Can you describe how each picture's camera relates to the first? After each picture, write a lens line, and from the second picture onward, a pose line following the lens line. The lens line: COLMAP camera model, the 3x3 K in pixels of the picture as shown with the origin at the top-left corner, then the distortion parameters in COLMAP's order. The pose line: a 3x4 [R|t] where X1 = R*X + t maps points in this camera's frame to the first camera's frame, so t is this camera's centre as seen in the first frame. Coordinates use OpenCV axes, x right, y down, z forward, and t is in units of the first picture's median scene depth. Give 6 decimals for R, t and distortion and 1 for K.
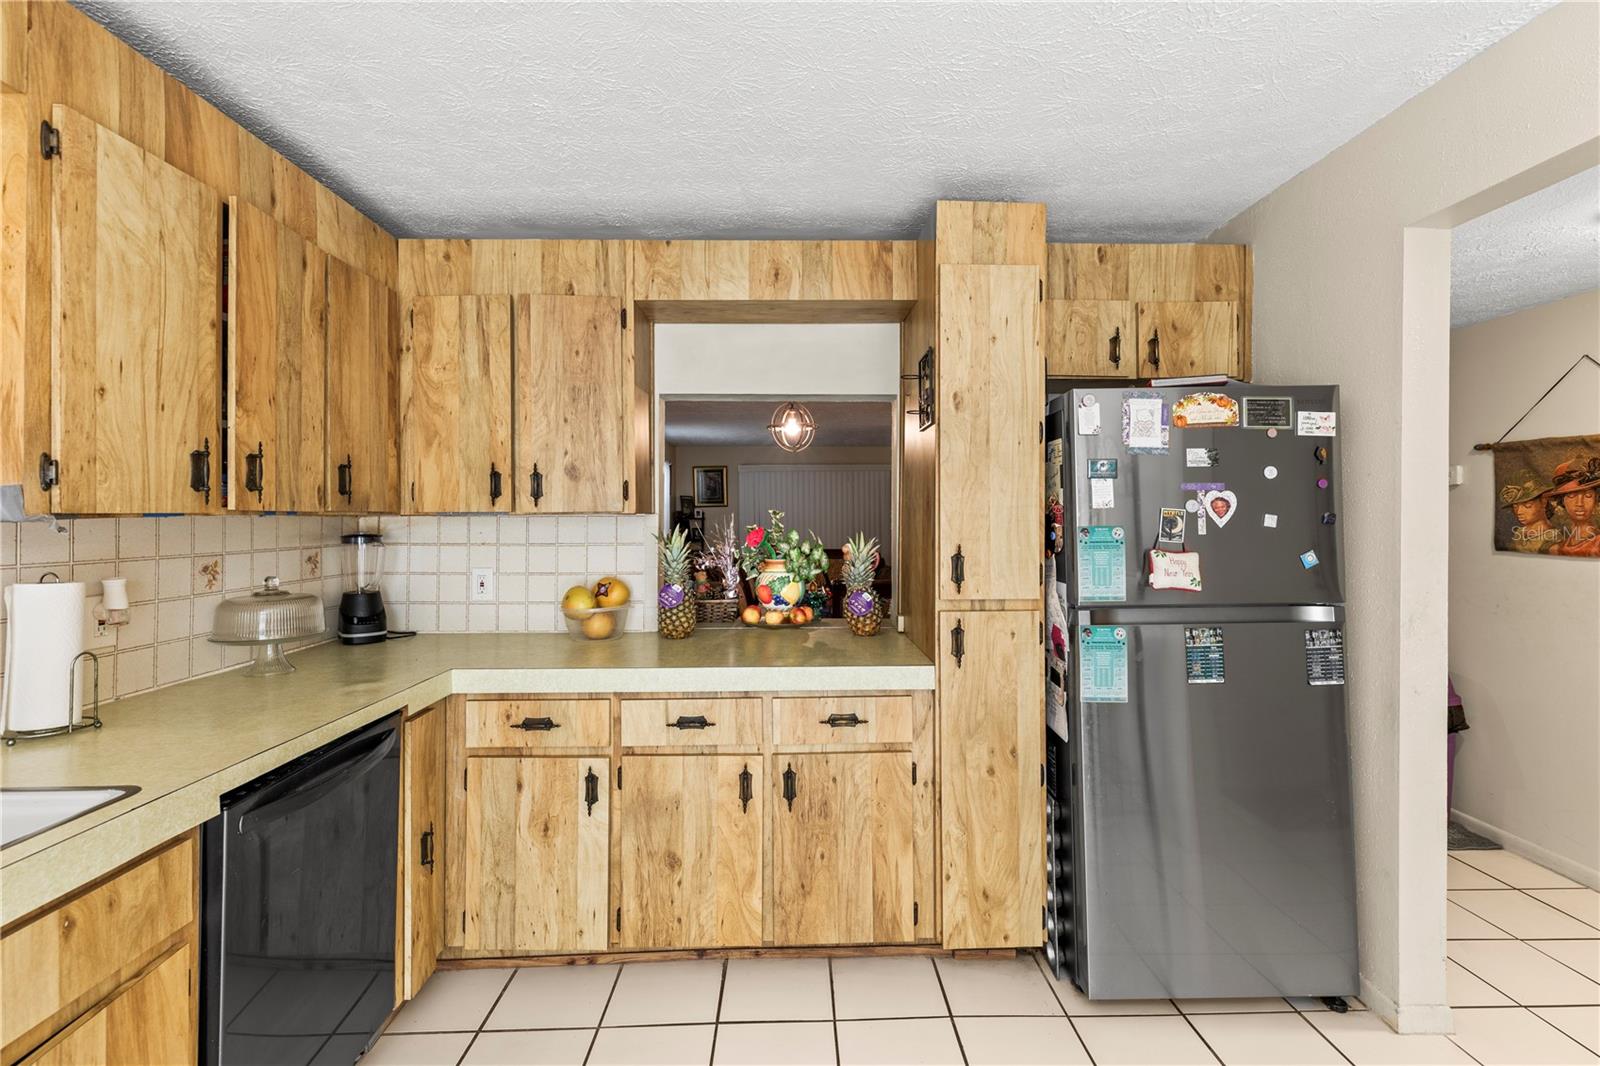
lens RADIAL K [[718.7, 0, 803.6], [0, 718.7, 512.2], [0, 0, 1]] dist [0.004668, -0.000381]
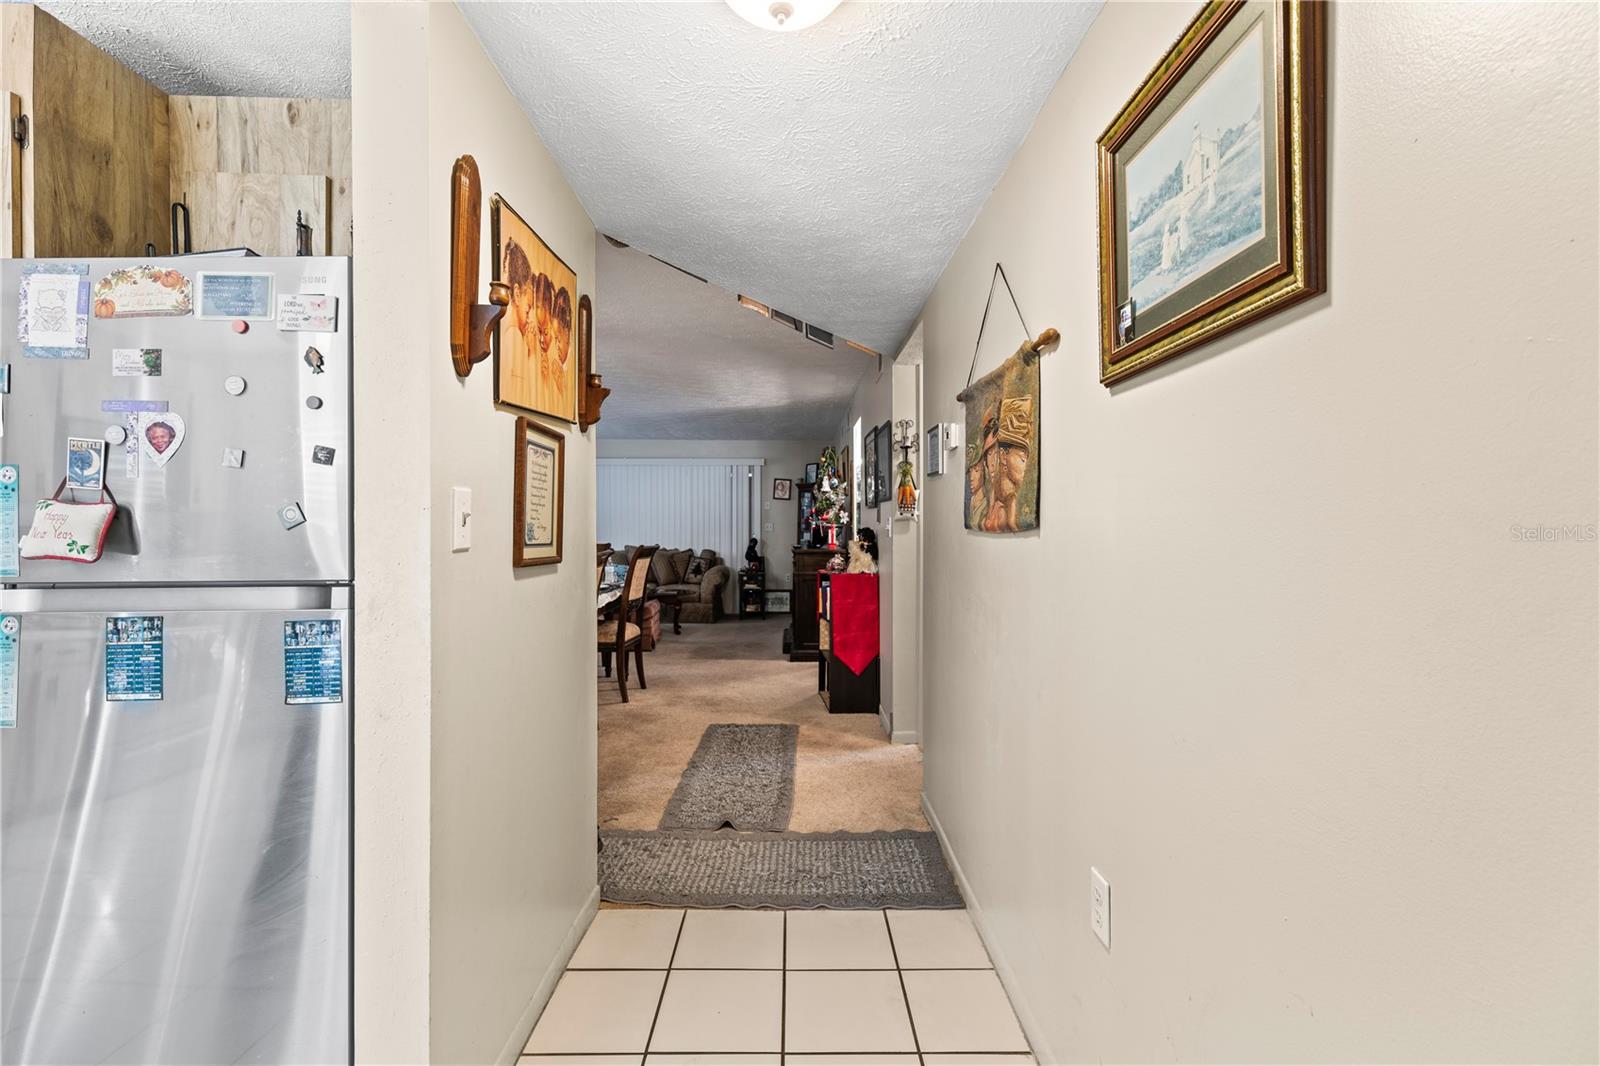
lens RADIAL K [[718.7, 0, 799.8], [0, 718.7, 531.0], [0, 0, 1]] dist [0.004668, -0.000381]
pose [[0.999924, 0.005147, -0.011165, 1.241051], [-0.005017, 0.999919, 0.011691, 0.072966], [0.011224, -0.011634, 0.999869, 0.355519]]
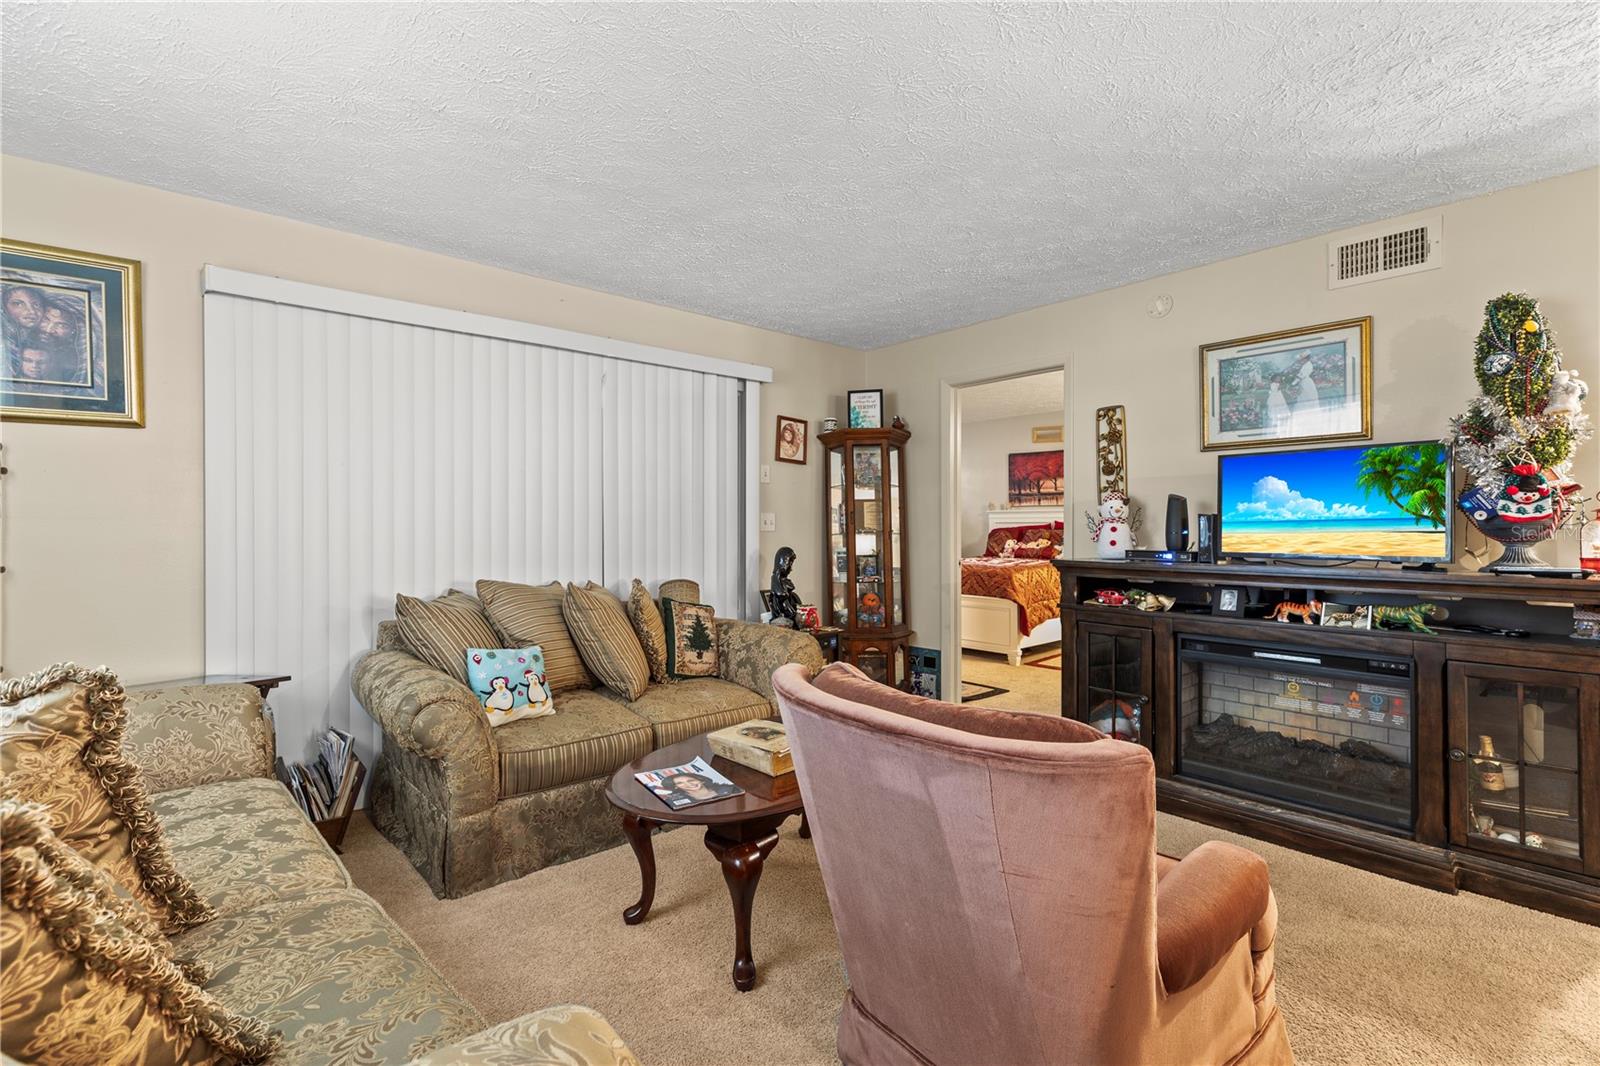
lens RADIAL K [[718.7, 0, 802.0], [0, 718.7, 523.5], [0, 0, 1]] dist [0.004668, -0.000381]
pose [[0.770941, 0.004305, 0.636892, -0.574200], [-0.001580, 0.999987, -0.004848, 0.124774], [-0.636905, 0.002731, 0.770938, 3.923744]]
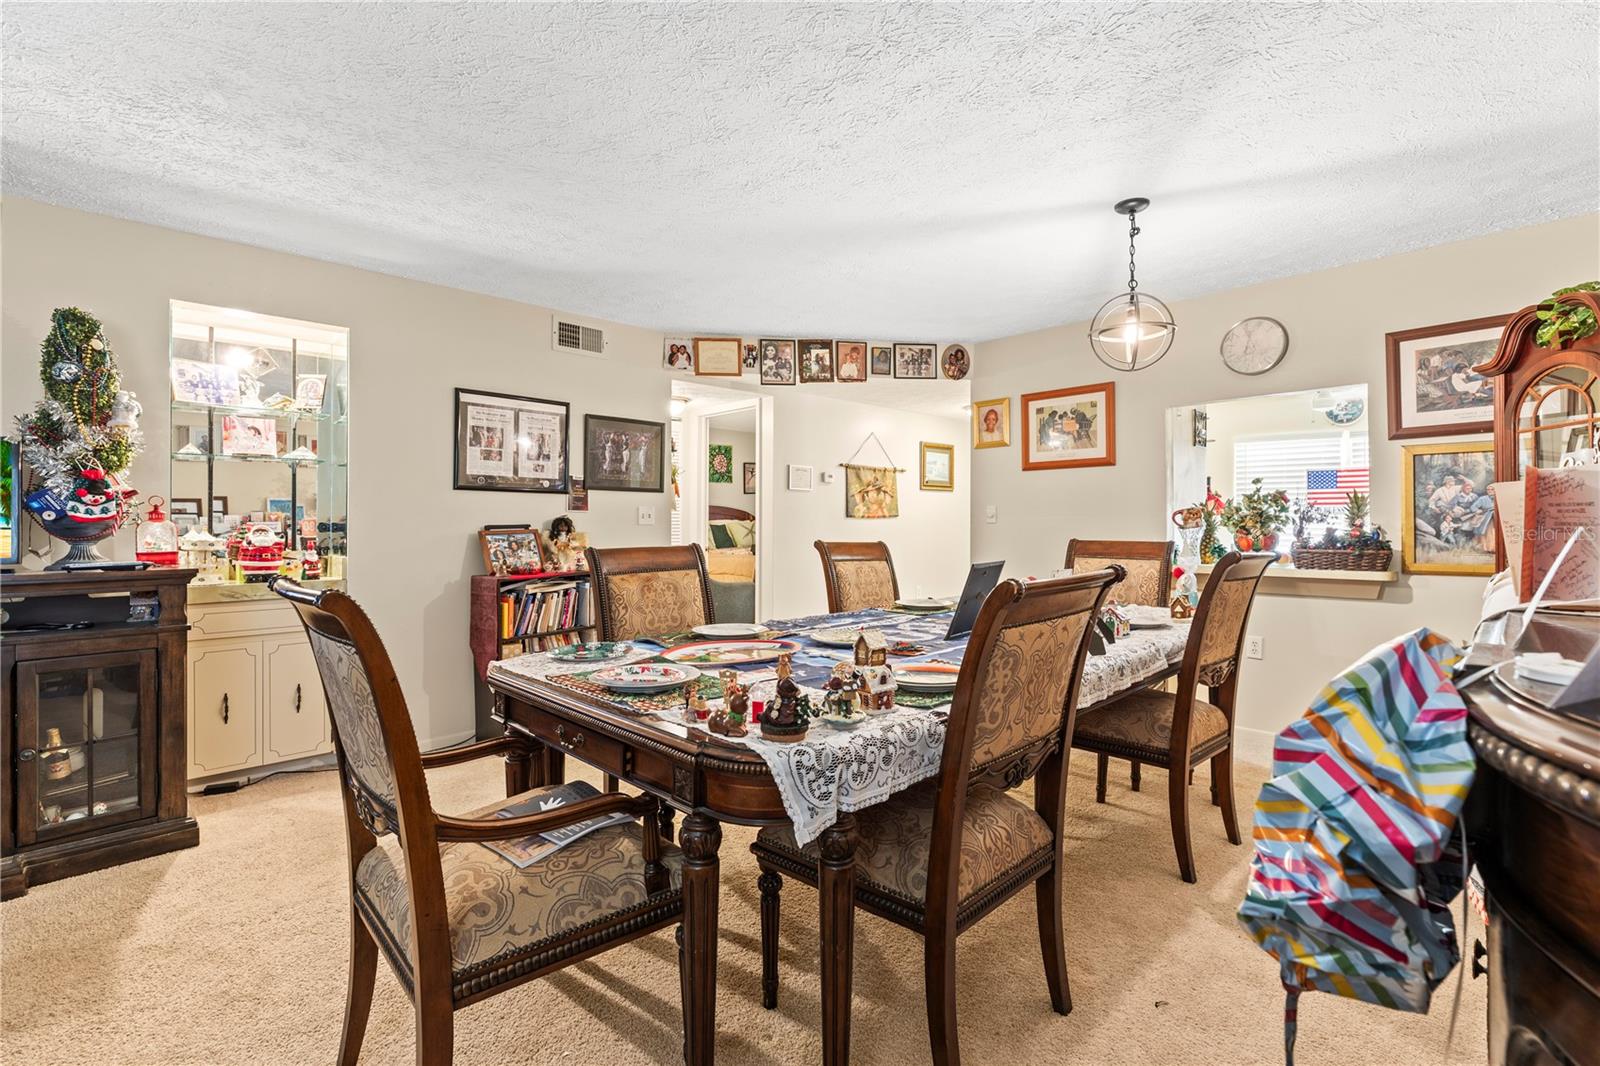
lens RADIAL K [[718.7, 0, 799.8], [0, 718.7, 523.1], [0, 0, 1]] dist [0.004668, -0.000381]
pose [[-0.672056, 0.004667, 0.740485, -0.733653], [0.003243, 0.999989, -0.003360, 0.125133], [-0.740493, 0.000143, -0.672064, 4.017799]]
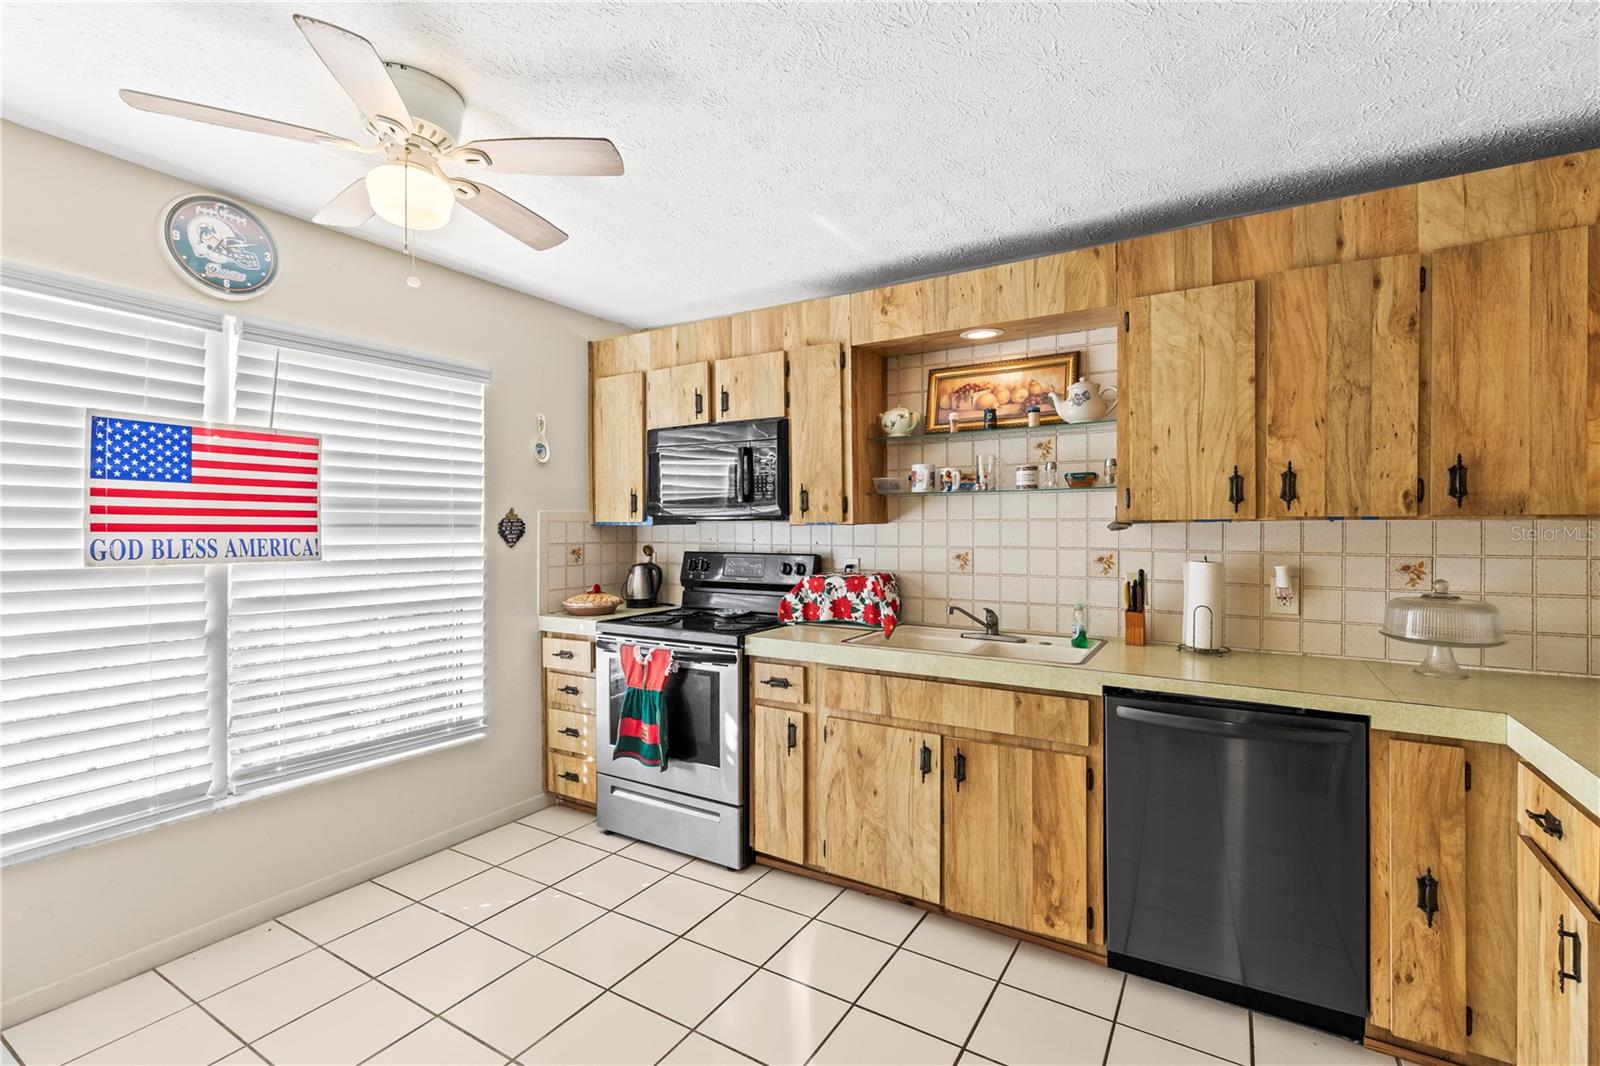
lens RADIAL K [[718.7, 0, 802.4], [0, 718.7, 530.4], [0, 0, 1]] dist [0.004668, -0.000381]
pose [[-0.536260, 0.008027, -0.844014, 0.661377], [0.006775, 0.999964, 0.005205, 0.008168], [0.844025, -0.002927, -0.536295, 0.863150]]
